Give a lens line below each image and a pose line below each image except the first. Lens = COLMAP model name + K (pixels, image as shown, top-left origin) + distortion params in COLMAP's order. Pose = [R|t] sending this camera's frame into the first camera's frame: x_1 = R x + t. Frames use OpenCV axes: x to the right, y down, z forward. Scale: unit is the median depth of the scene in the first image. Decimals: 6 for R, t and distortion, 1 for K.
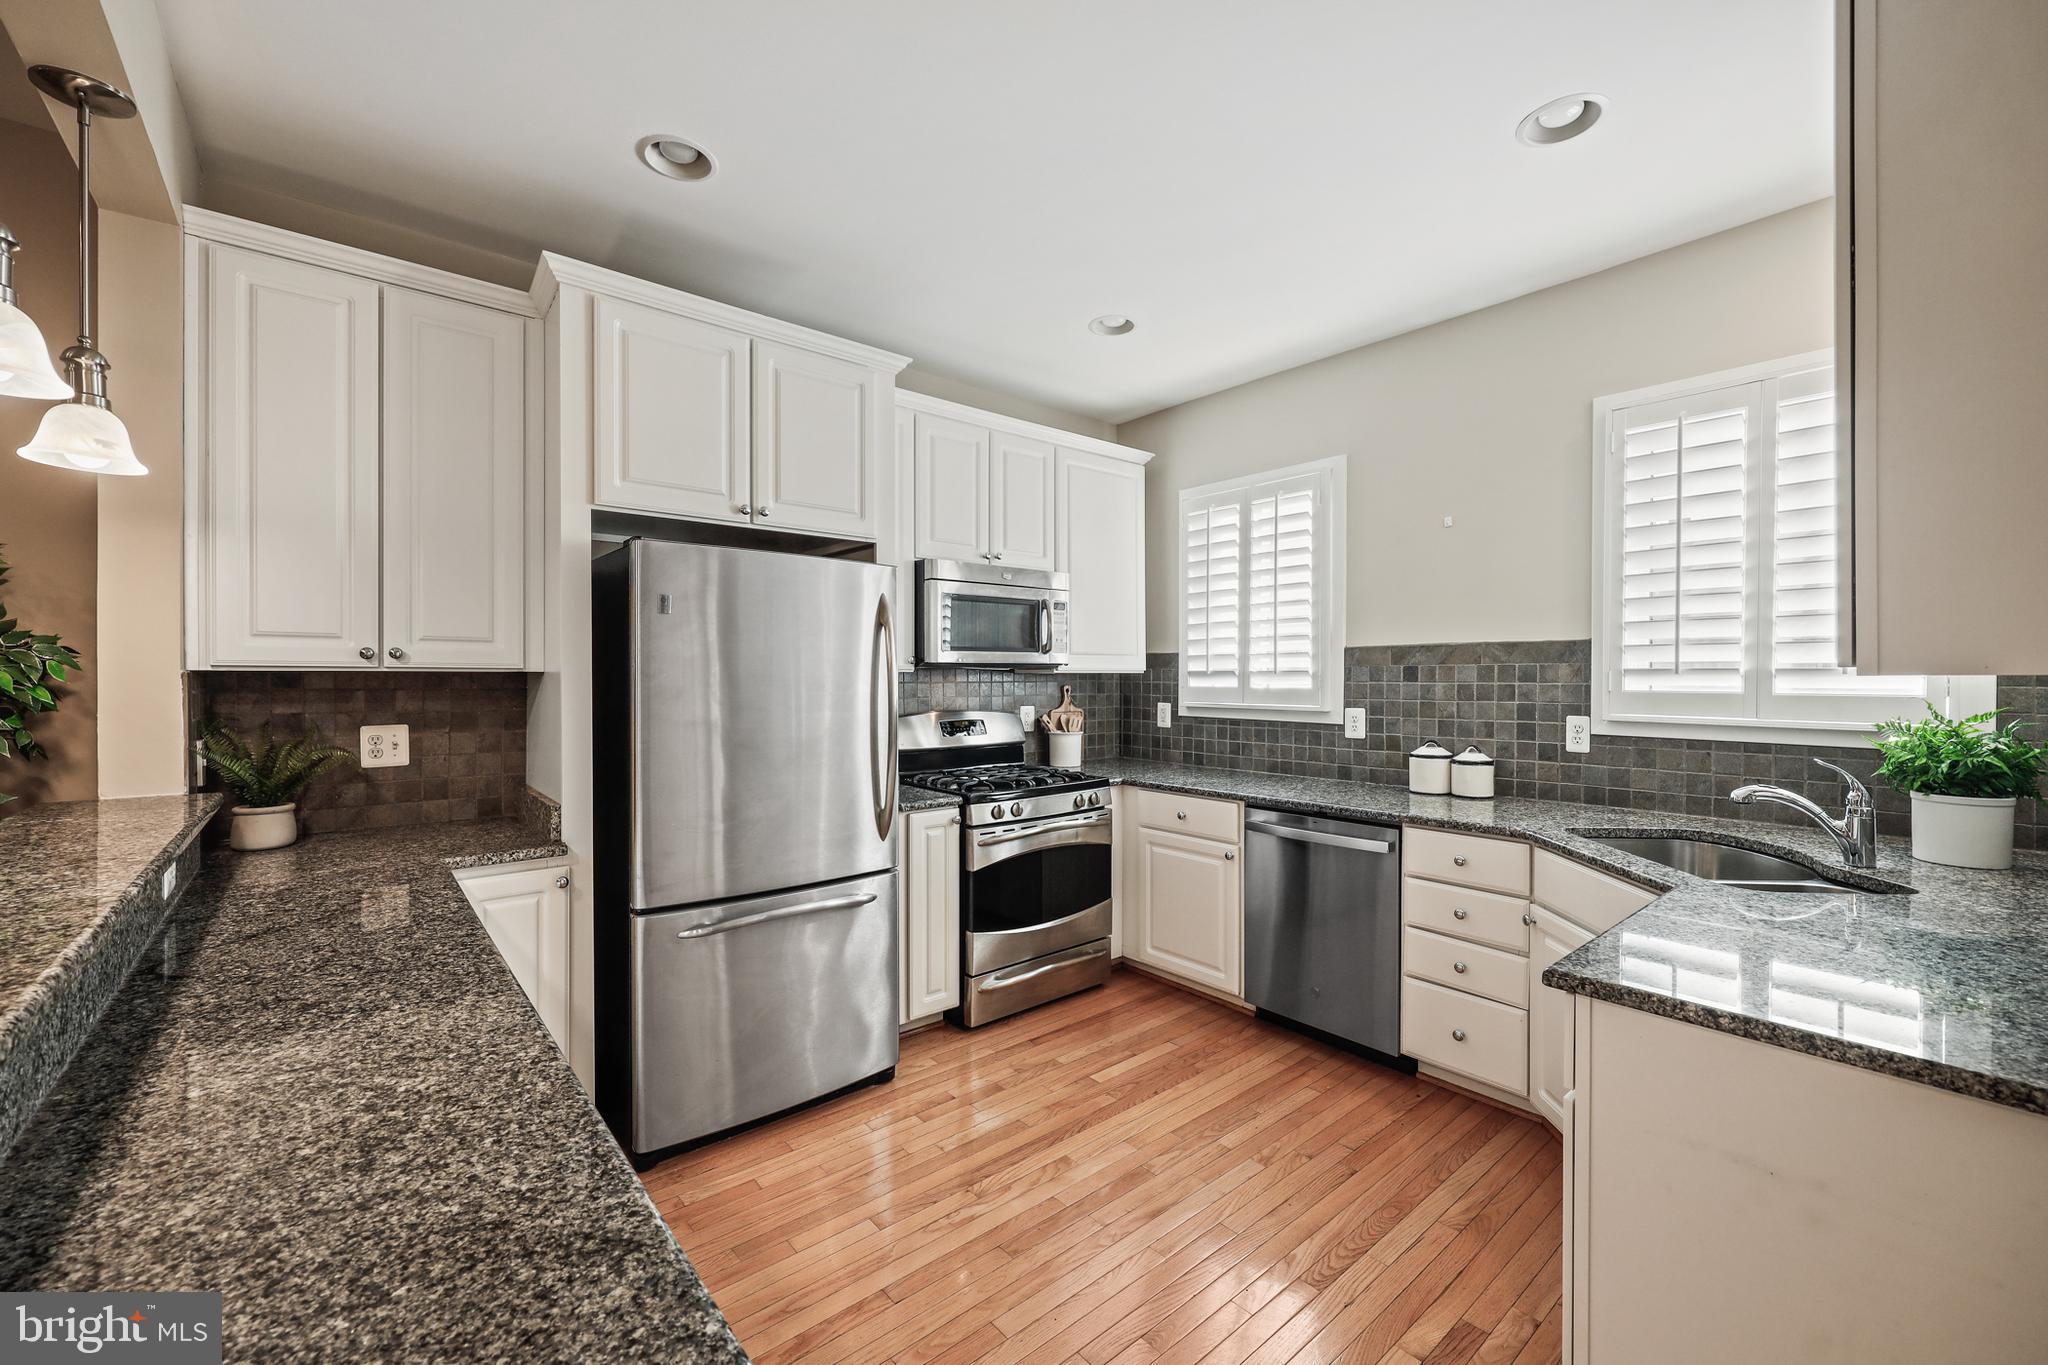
lens RADIAL K [[820.2, 0, 1010.5], [0, 820.2, 693.4], [0, 0, 1]] dist [-0.003199, 0.000221]
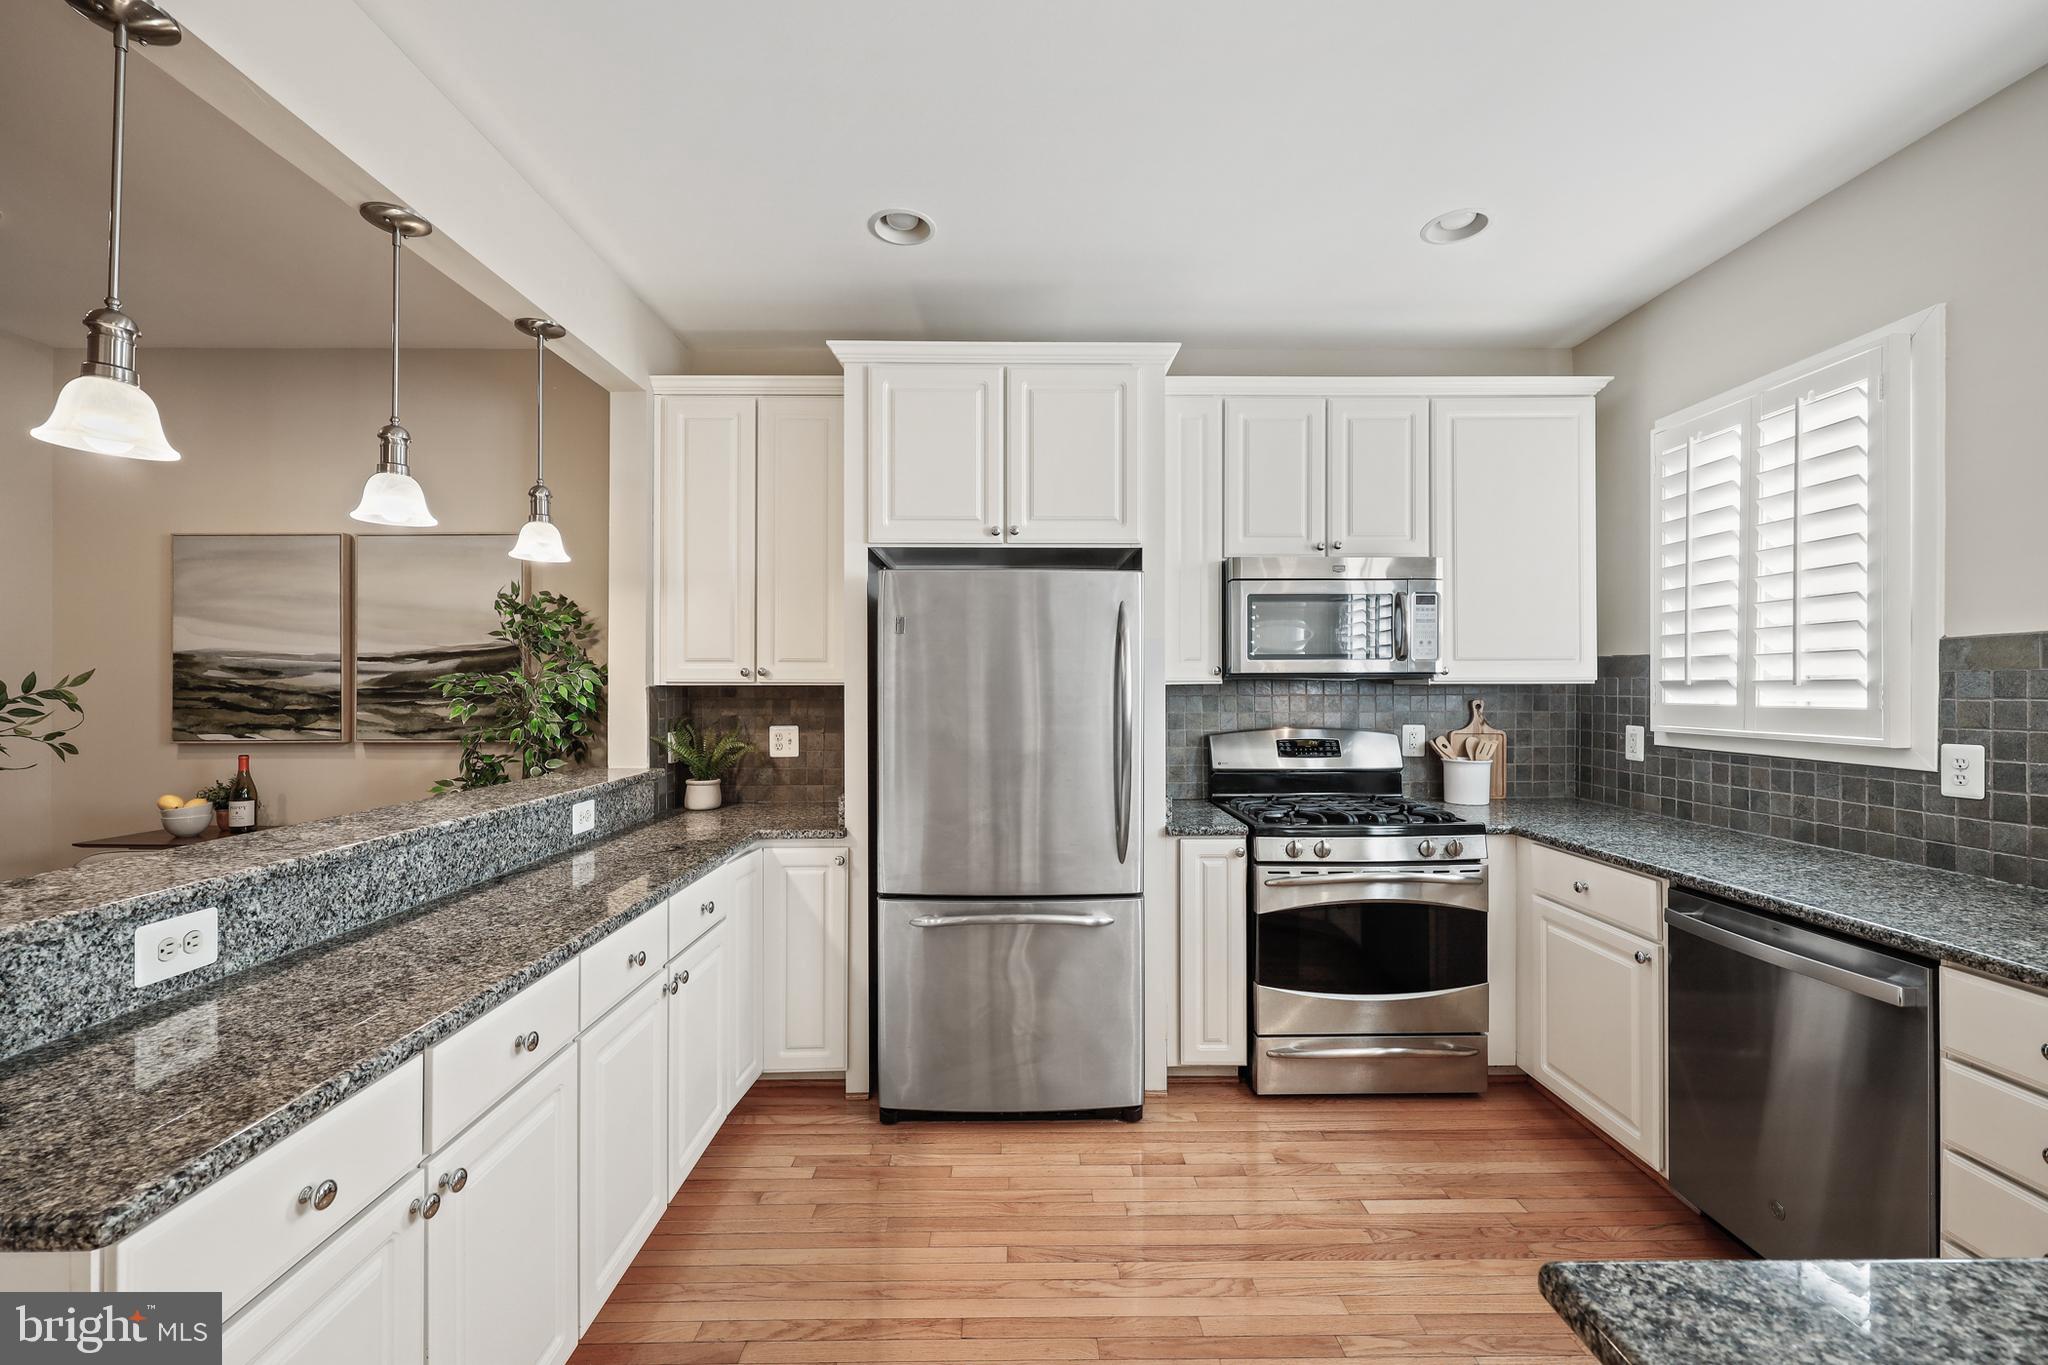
lens RADIAL K [[820.2, 0, 1015.2], [0, 820.2, 698.7], [0, 0, 1]] dist [-0.003199, 0.000221]
pose [[0.777263, 0.007810, -0.629128, 0.297162], [-0.012012, 0.999925, -0.002427, -0.005246], [0.629062, 0.009443, 0.777298, 0.162717]]
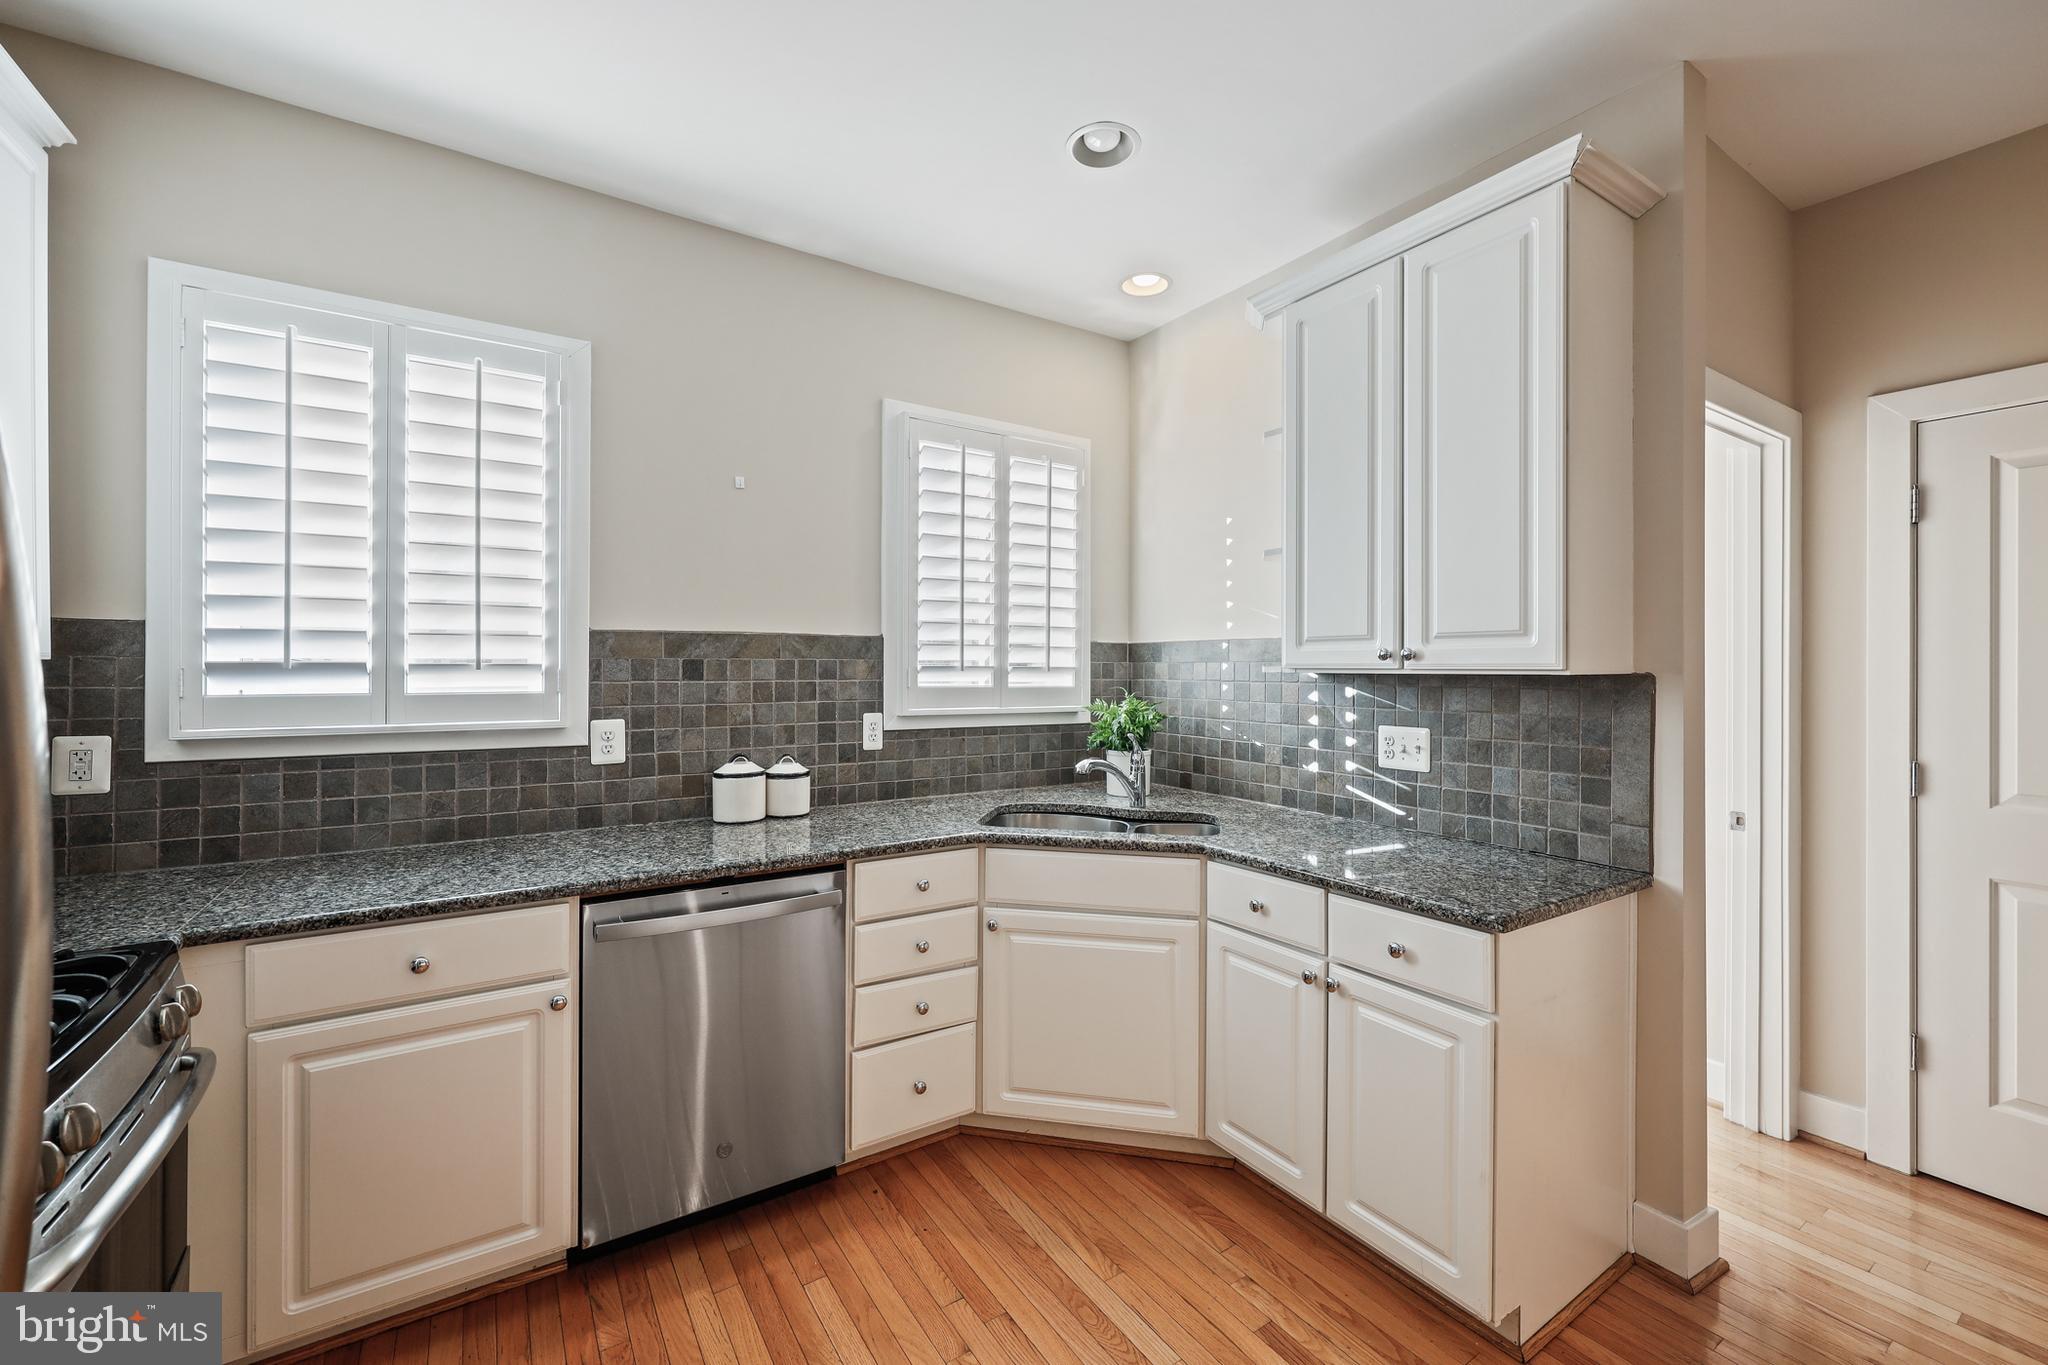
lens RADIAL K [[820.2, 0, 1030.6], [0, 820.2, 675.4], [0, 0, 1]] dist [-0.003199, 0.000221]
pose [[0.102094, -0.003781, 0.994768, -0.248941], [0.021347, 0.999771, 0.001609, -0.014018], [-0.994546, 0.021071, 0.102151, 0.647899]]
